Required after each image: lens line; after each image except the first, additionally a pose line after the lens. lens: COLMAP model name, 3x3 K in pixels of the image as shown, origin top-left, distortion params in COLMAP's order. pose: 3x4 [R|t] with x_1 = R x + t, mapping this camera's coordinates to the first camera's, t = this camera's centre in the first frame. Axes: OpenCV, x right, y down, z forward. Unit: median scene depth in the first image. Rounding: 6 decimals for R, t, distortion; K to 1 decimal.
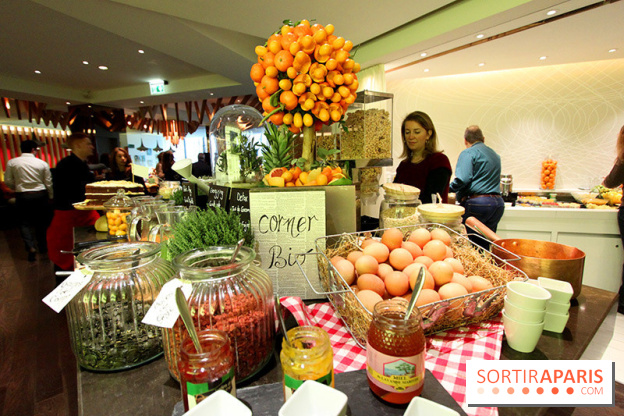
lens RADIAL K [[308.9, 0, 311.1], [0, 308.9, 207.6], [0, 0, 1]] dist [-0.017646, 0.003713]
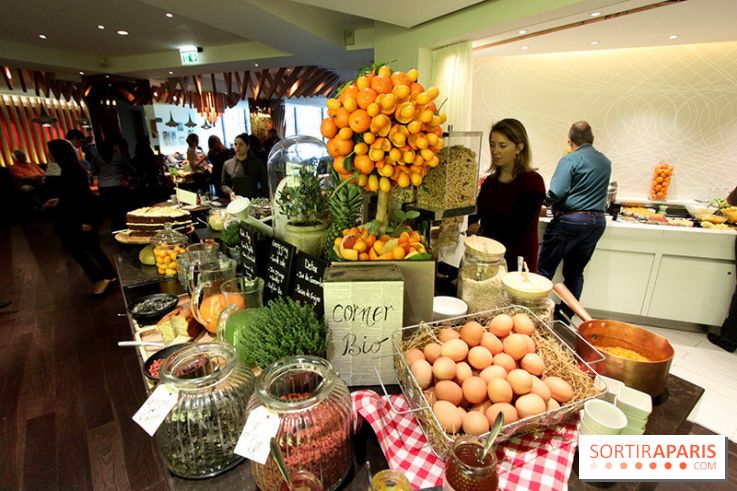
lens RADIAL K [[364.9, 0, 368.0], [0, 364.9, 246.5], [0, 0, 1]] dist [-0.017646, 0.003713]
pose [[0.999670, 0.022157, -0.012990, -0.031655], [-0.020089, 0.989649, 0.142095, -0.195242], [0.016004, -0.141787, 0.989768, -0.051694]]
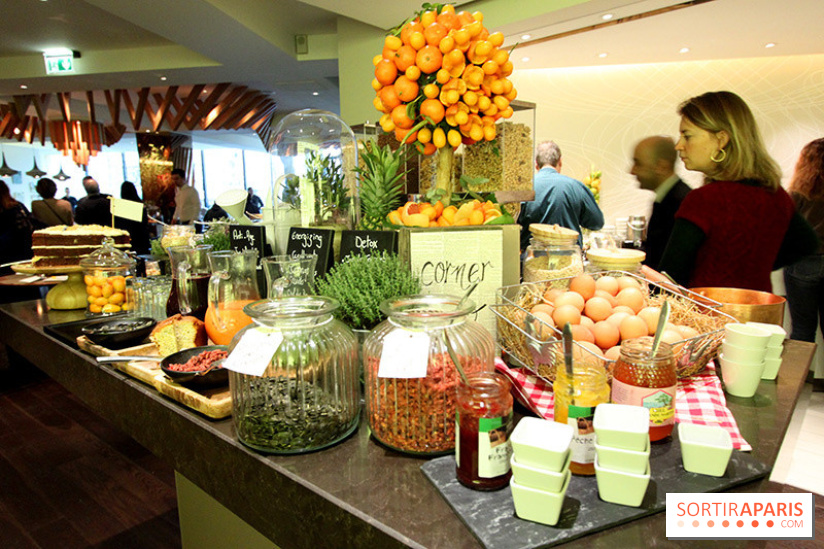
lens RADIAL K [[515.1, 0, 412.4], [0, 515.1, 275.2], [0, 0, 1]] dist [-0.006255, 0.000792]
pose [[0.982717, -0.024535, 0.183482, -0.267027], [0.024136, 0.999699, 0.004406, 0.031827], [-0.183535, 0.000099, 0.983013, -0.163871]]
